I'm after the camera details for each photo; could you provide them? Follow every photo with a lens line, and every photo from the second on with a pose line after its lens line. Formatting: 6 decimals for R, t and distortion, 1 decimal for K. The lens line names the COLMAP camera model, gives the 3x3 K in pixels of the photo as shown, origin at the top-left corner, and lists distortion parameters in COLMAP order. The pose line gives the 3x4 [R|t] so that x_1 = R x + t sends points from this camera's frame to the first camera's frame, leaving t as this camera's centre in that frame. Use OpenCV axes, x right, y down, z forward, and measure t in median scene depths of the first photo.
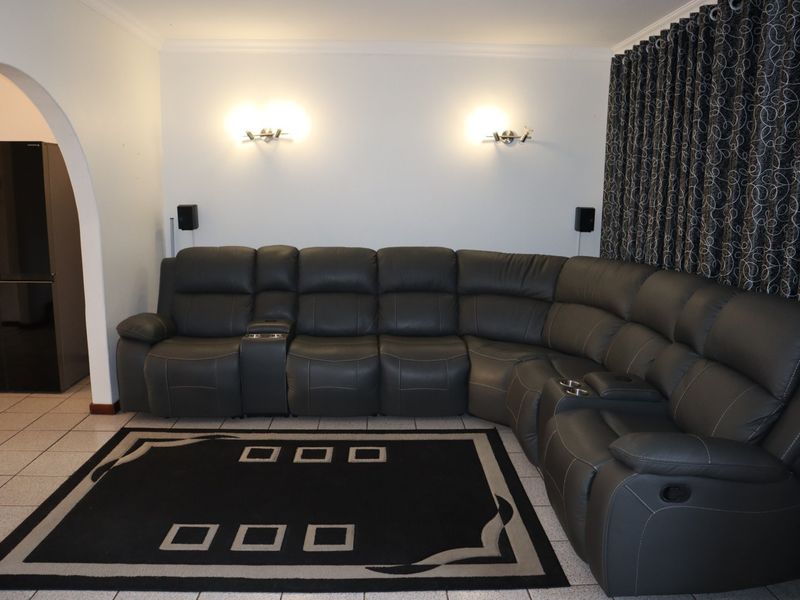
lens RADIAL K [[620.5, 0, 405.9], [0, 620.5, 307.0], [0, 0, 1]] dist [-0.127578, 0.079343]
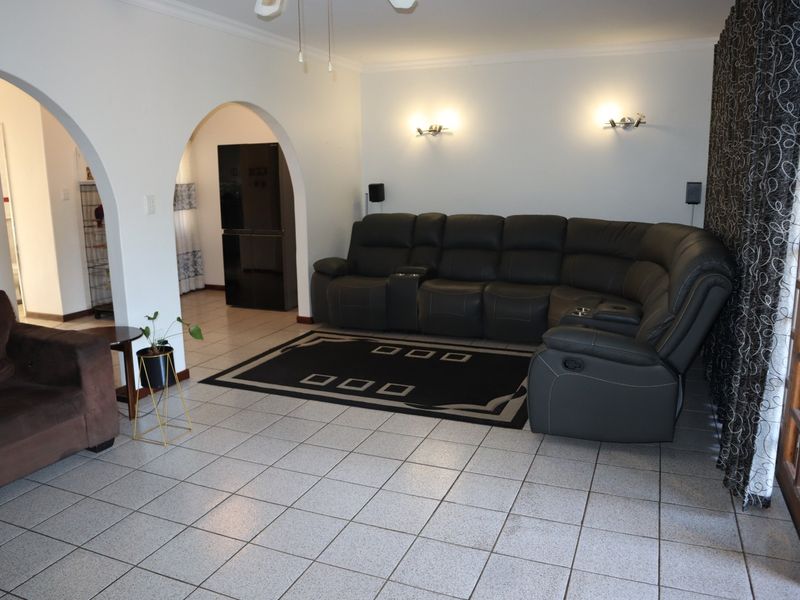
lens RADIAL K [[620.5, 0, 399.0], [0, 620.5, 295.5], [0, 0, 1]] dist [-0.127578, 0.079343]
pose [[0.903988, 0.056771, -0.423771, 0.314076], [-0.054194, 0.998366, 0.018139, 0.060910], [0.424108, 0.006568, 0.905588, -0.256795]]
